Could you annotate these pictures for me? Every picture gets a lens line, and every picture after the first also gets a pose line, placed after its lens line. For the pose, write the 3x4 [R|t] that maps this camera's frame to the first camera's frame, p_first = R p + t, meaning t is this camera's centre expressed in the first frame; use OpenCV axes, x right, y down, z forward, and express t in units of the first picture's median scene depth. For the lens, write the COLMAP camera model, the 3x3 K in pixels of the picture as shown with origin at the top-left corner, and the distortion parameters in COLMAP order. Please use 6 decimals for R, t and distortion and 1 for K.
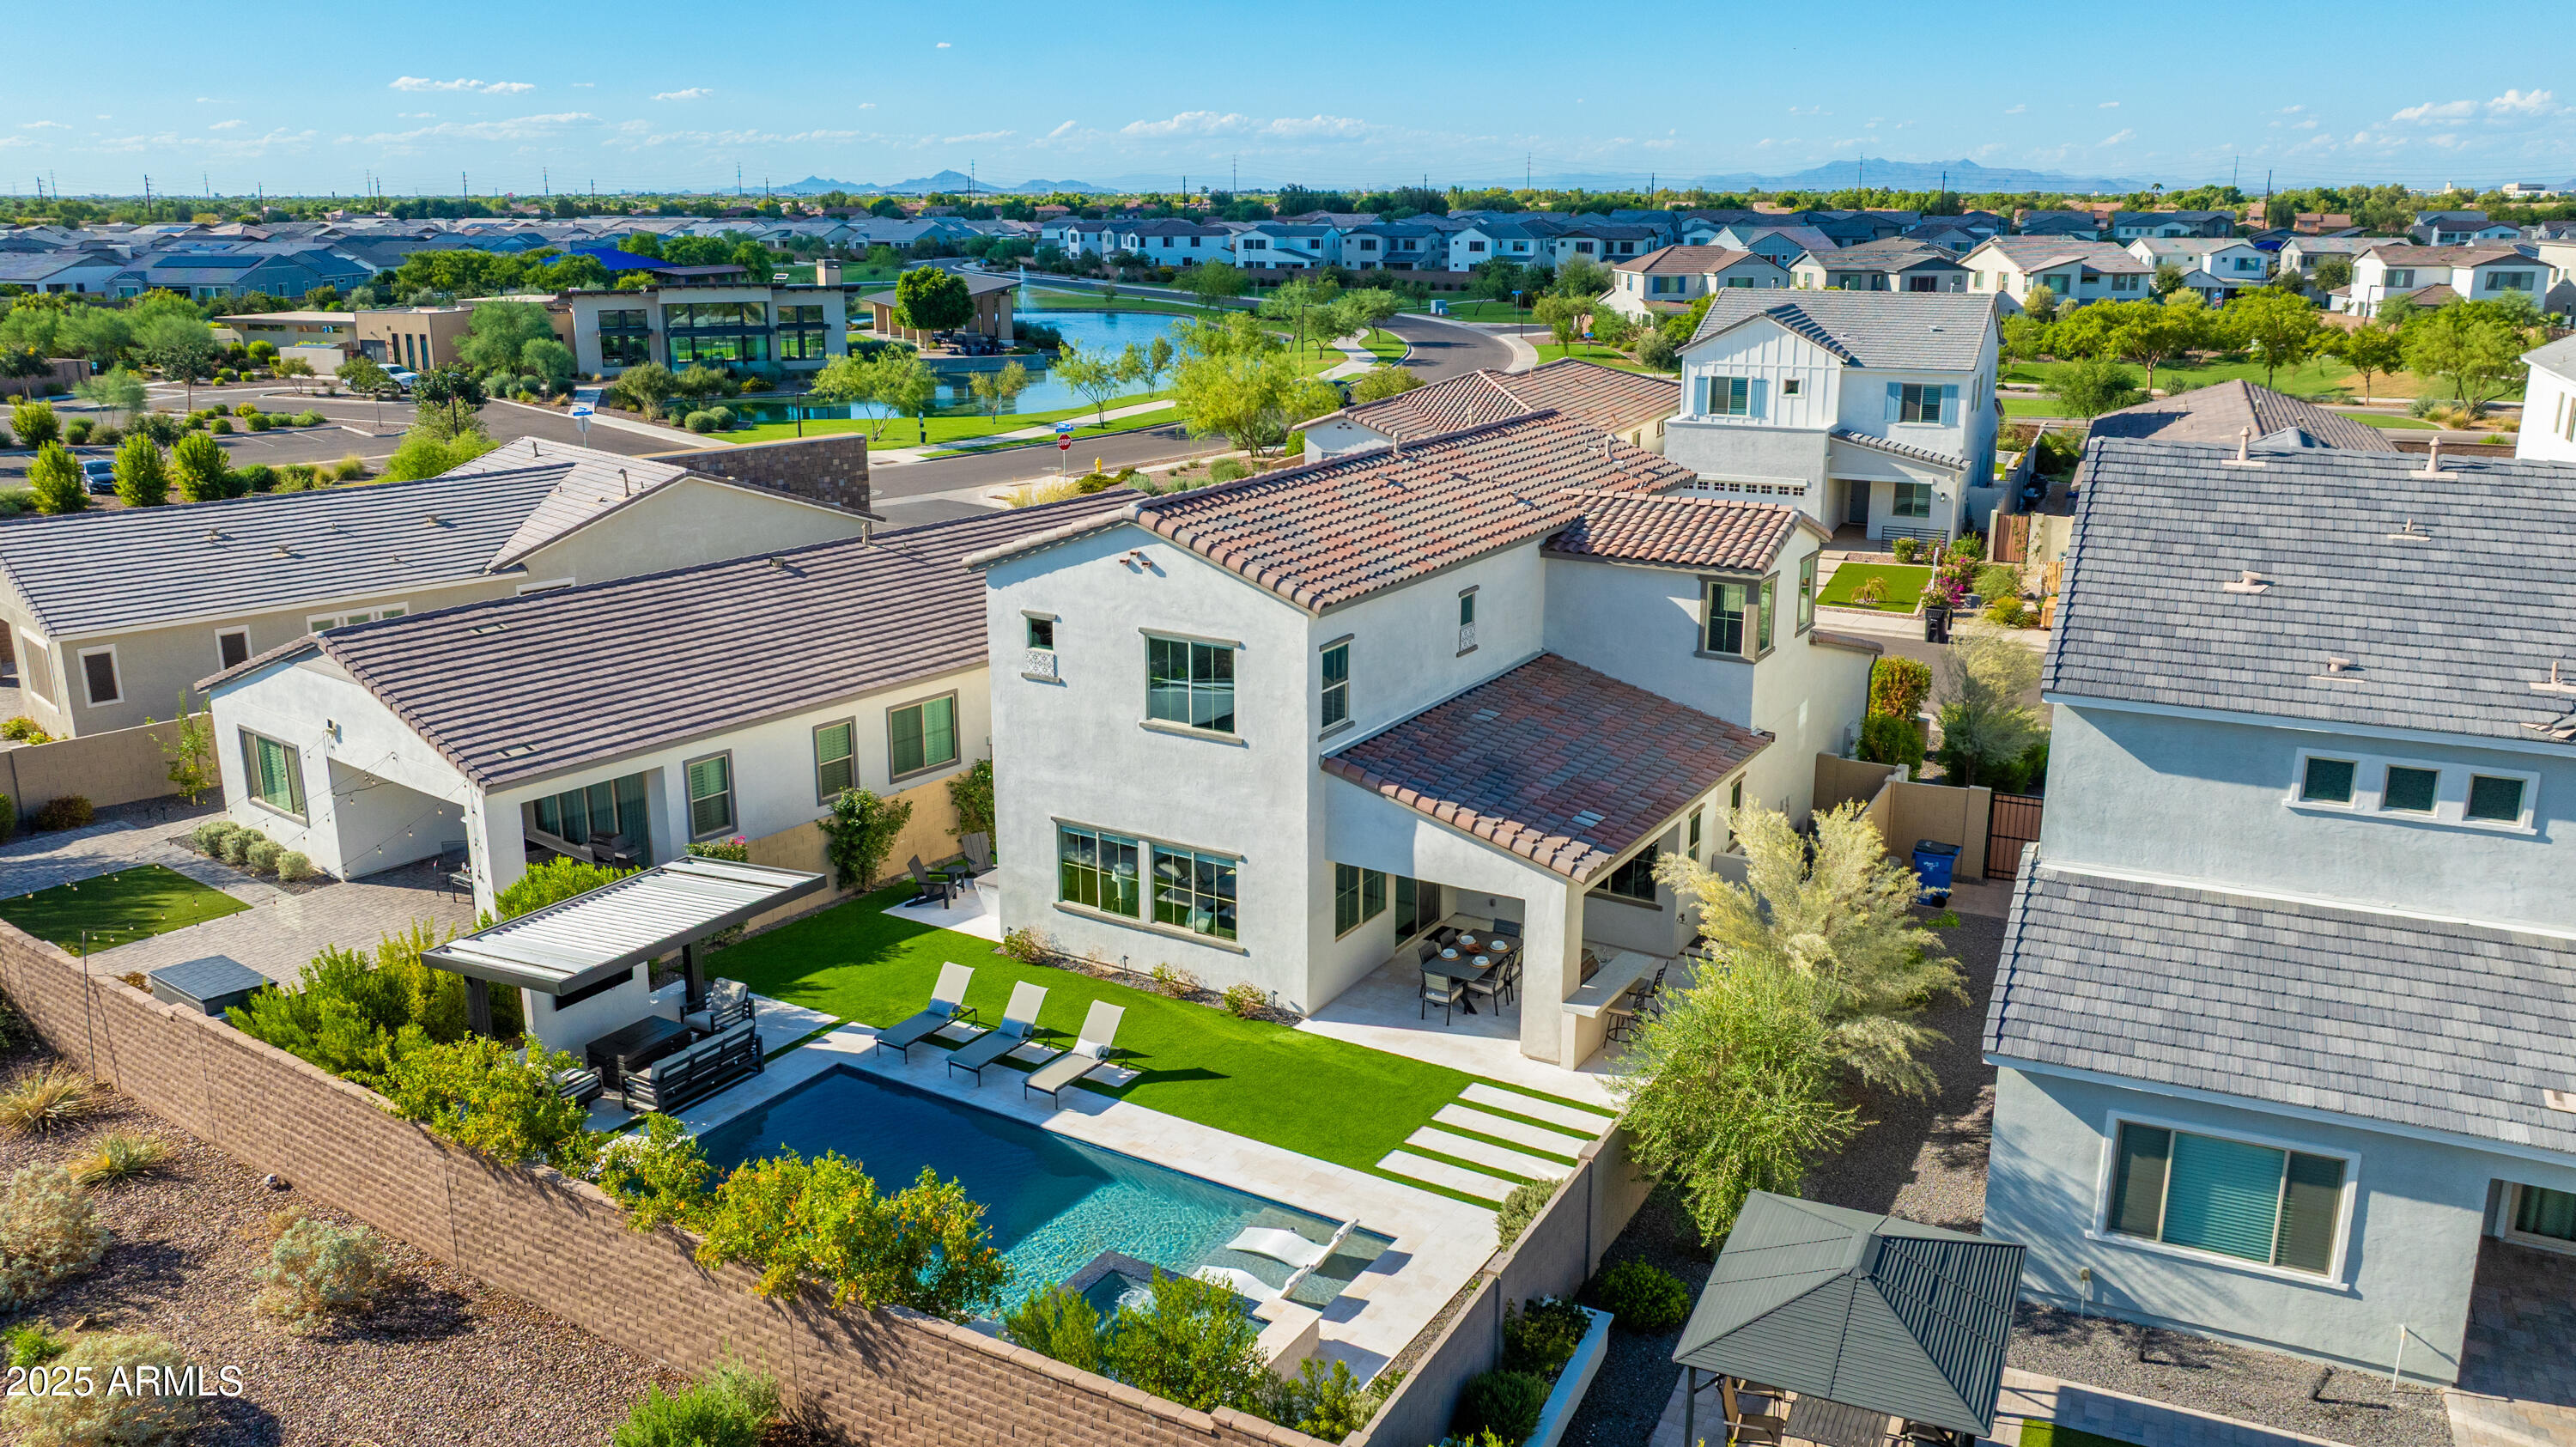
lens RADIAL K [[1837.2, 0, 1328.4], [0, 1837.2, 713.1], [0, 0, 1]] dist [-0.018048, 0.002317]
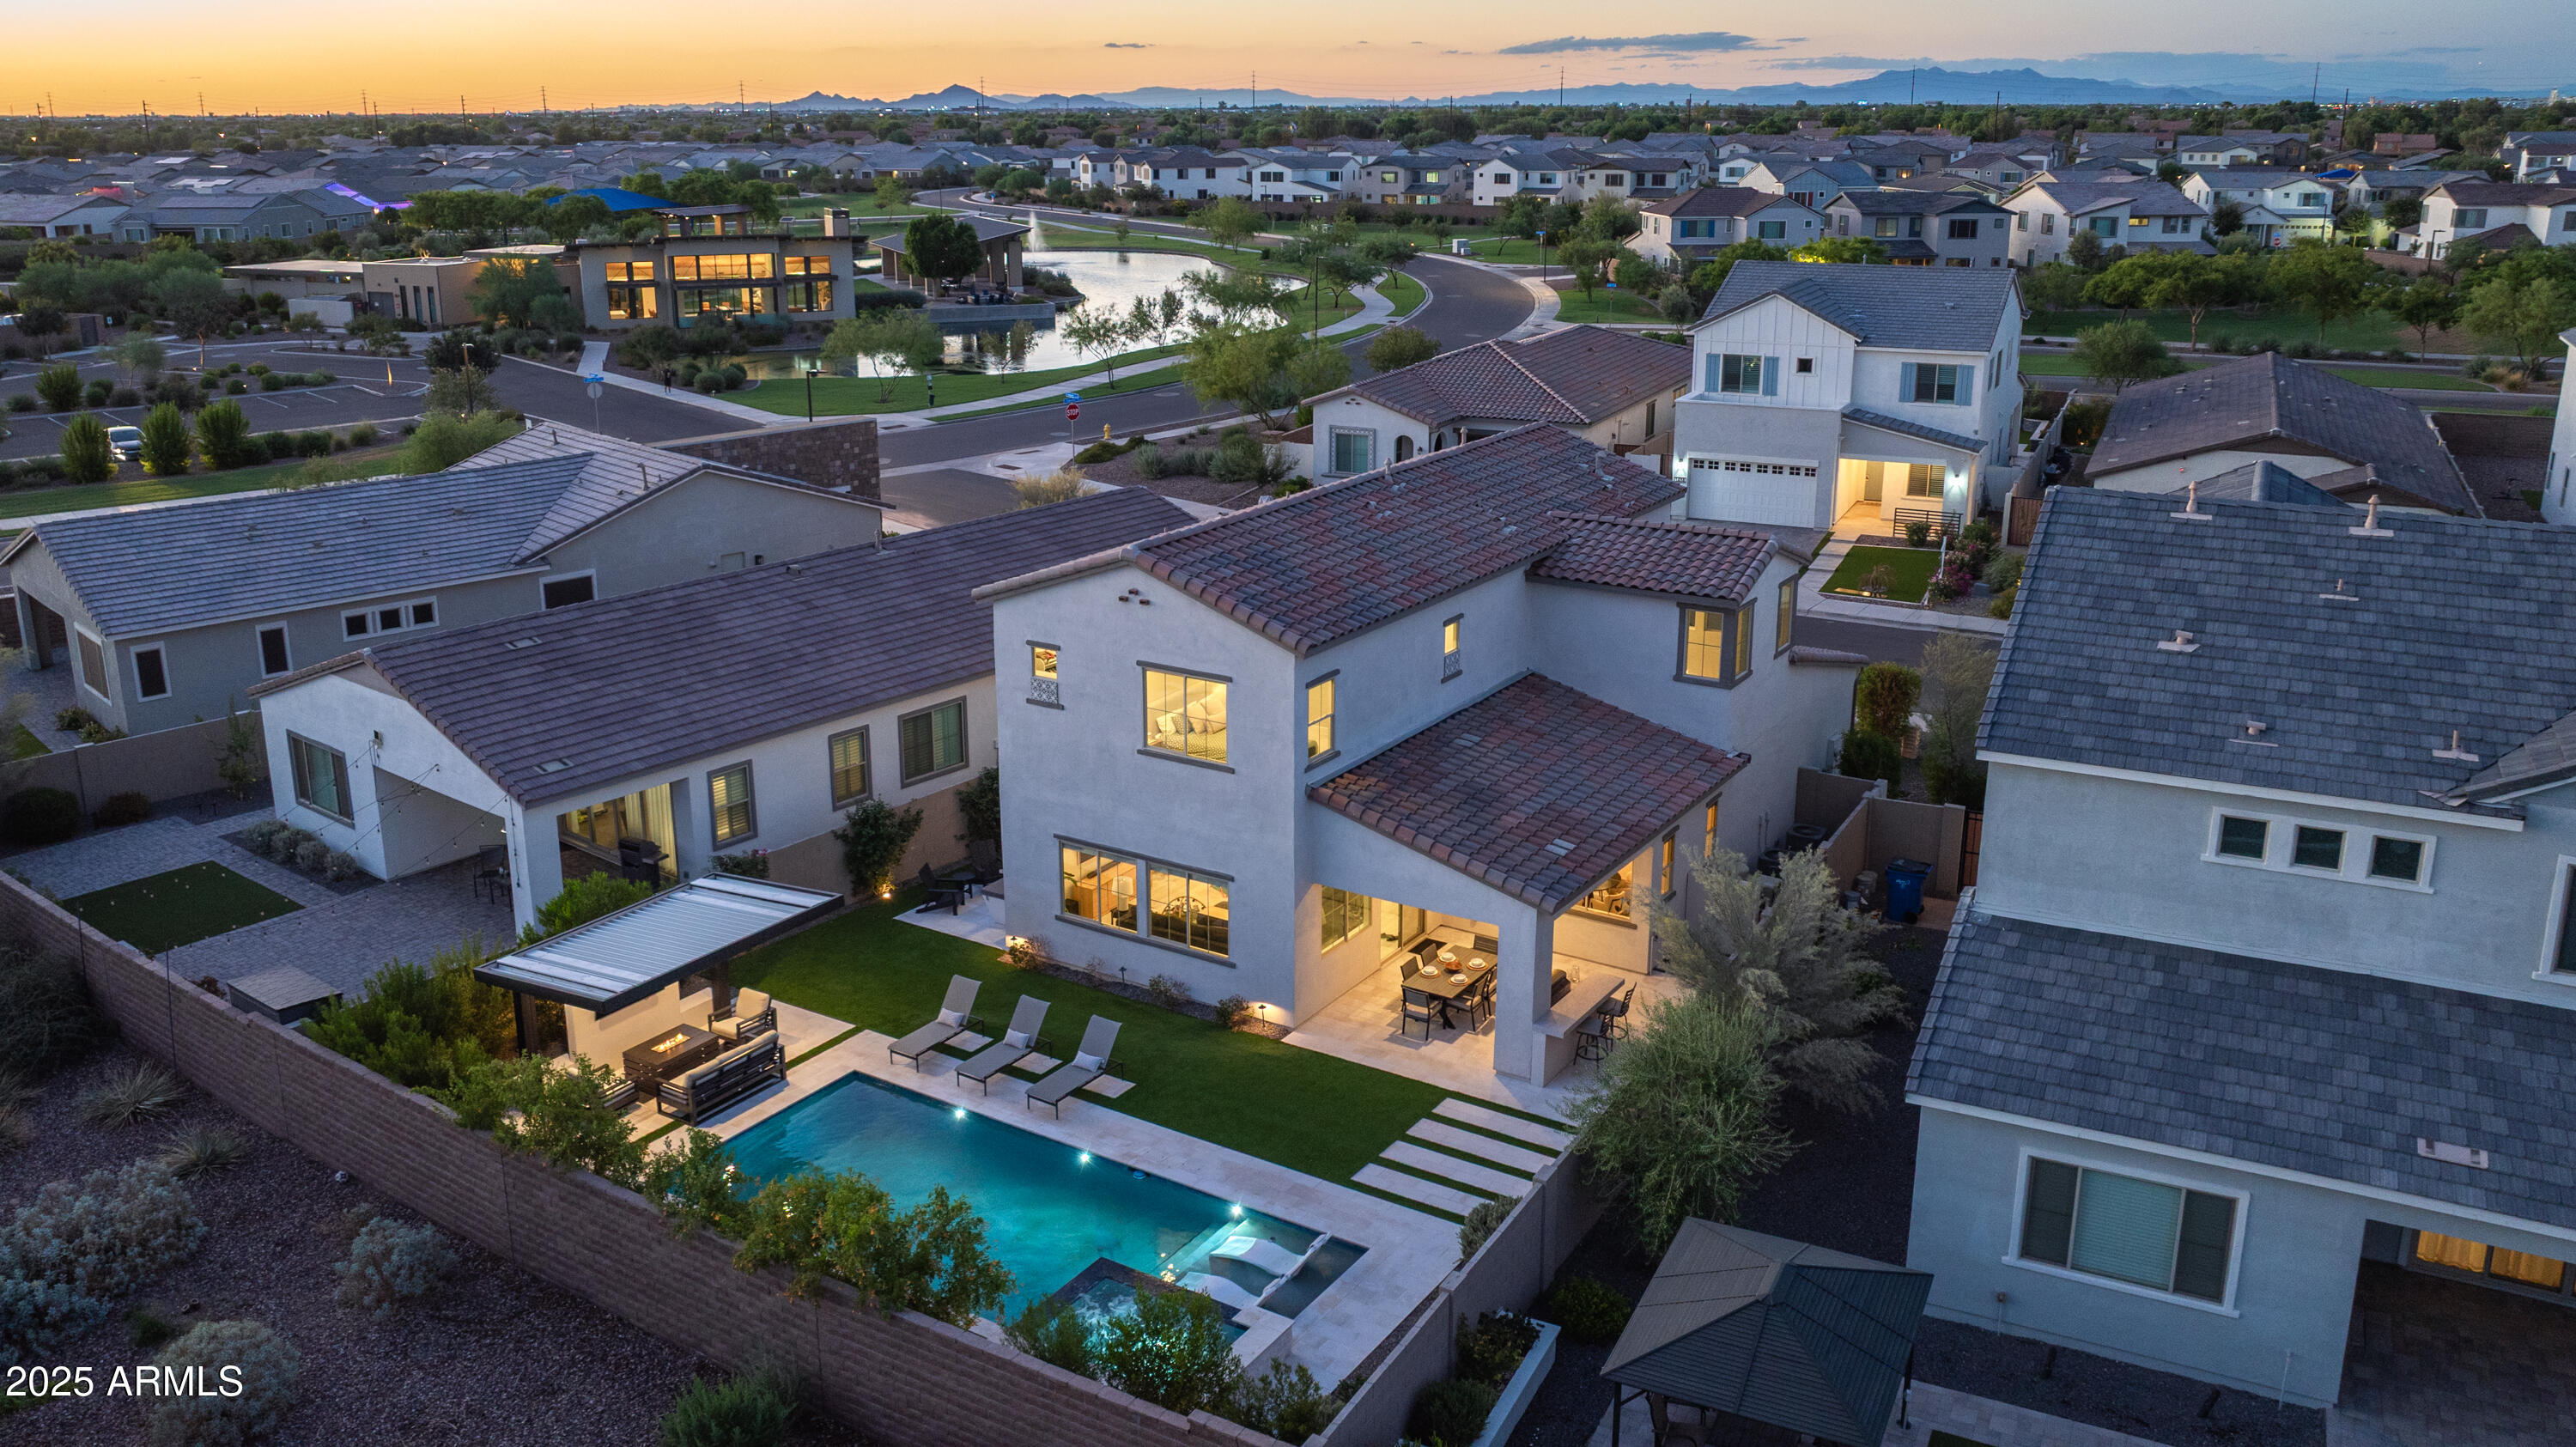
lens RADIAL K [[1896.9, 0, 1280.1], [0, 1896.9, 681.8], [0, 0, 1]] dist [0.004603, -0.045903]
pose [[0.999383, 0.006138, -0.034575, 0.017043], [-0.005743, 0.999917, 0.011523, -0.047562], [0.034642, -0.011317, 0.999336, -0.091366]]
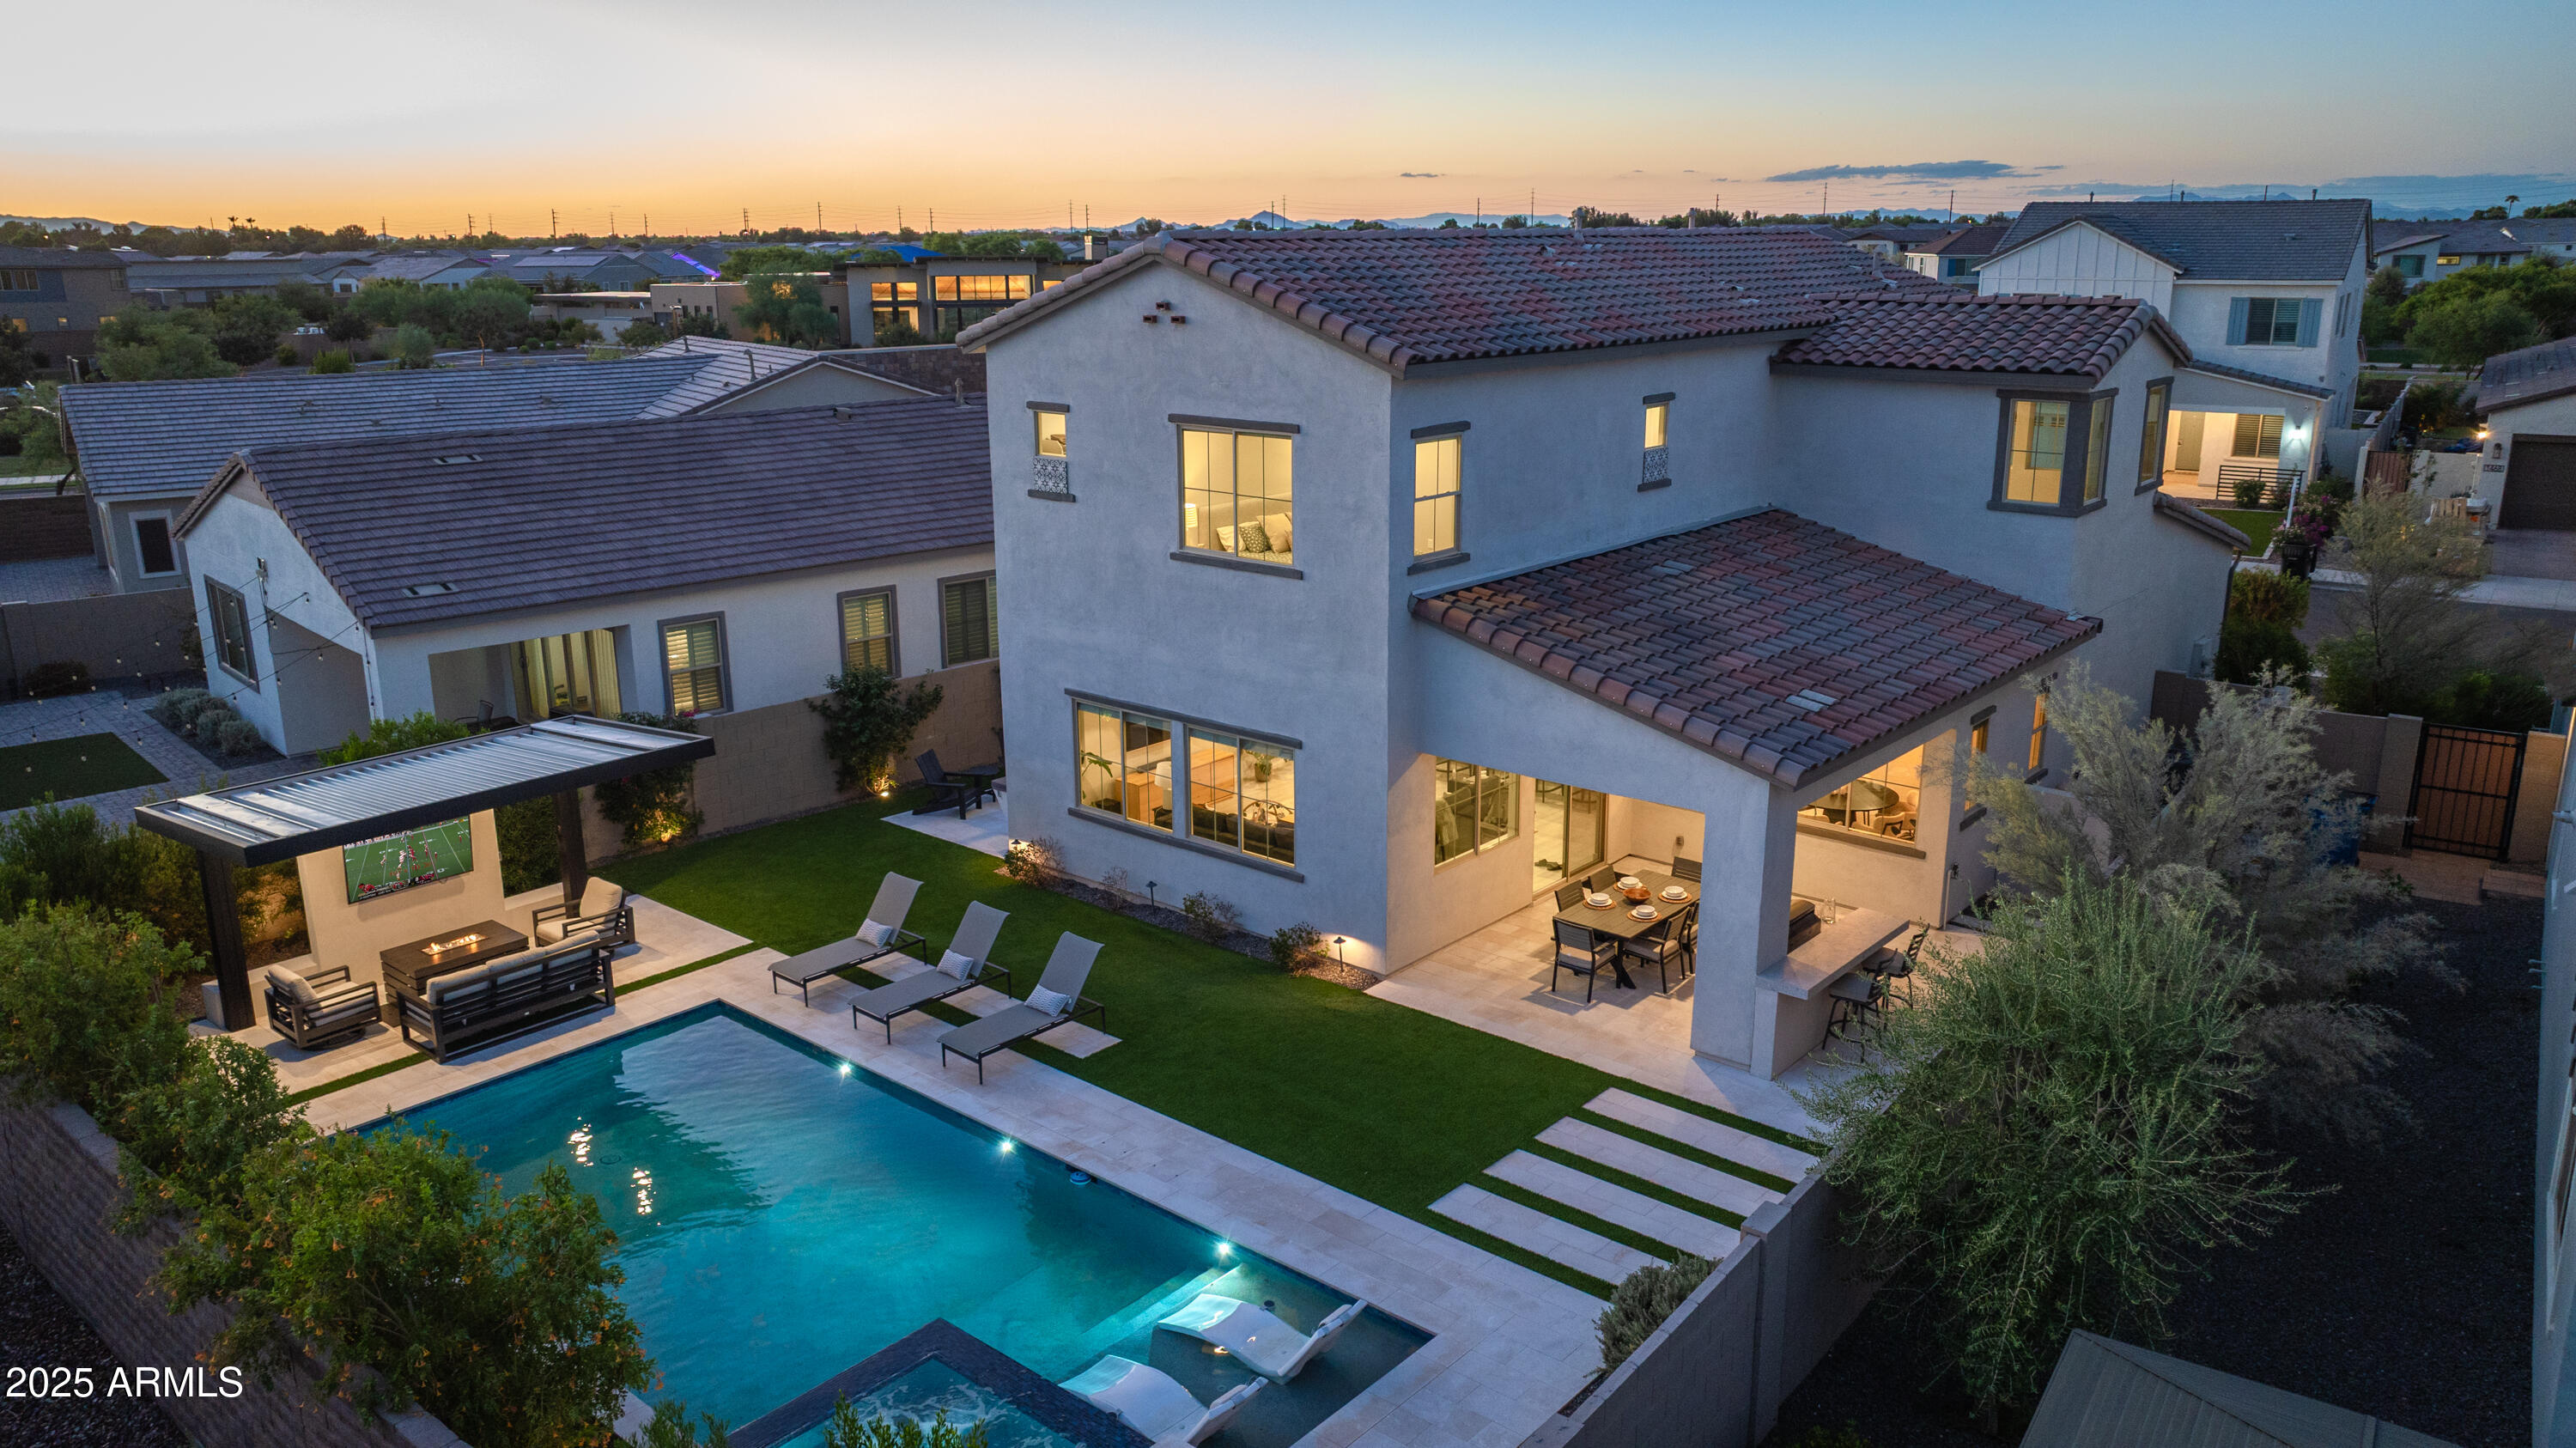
lens RADIAL K [[1794.3, 0, 1303.6], [0, 1794.3, 729.5], [0, 0, 1]] dist [-0.015077, 0.001442]
pose [[0.986230, 0.036284, -0.161349, 0.064222], [-0.035001, 0.999329, 0.010790, 0.066167], [0.161632, -0.004994, 0.986838, 0.327119]]
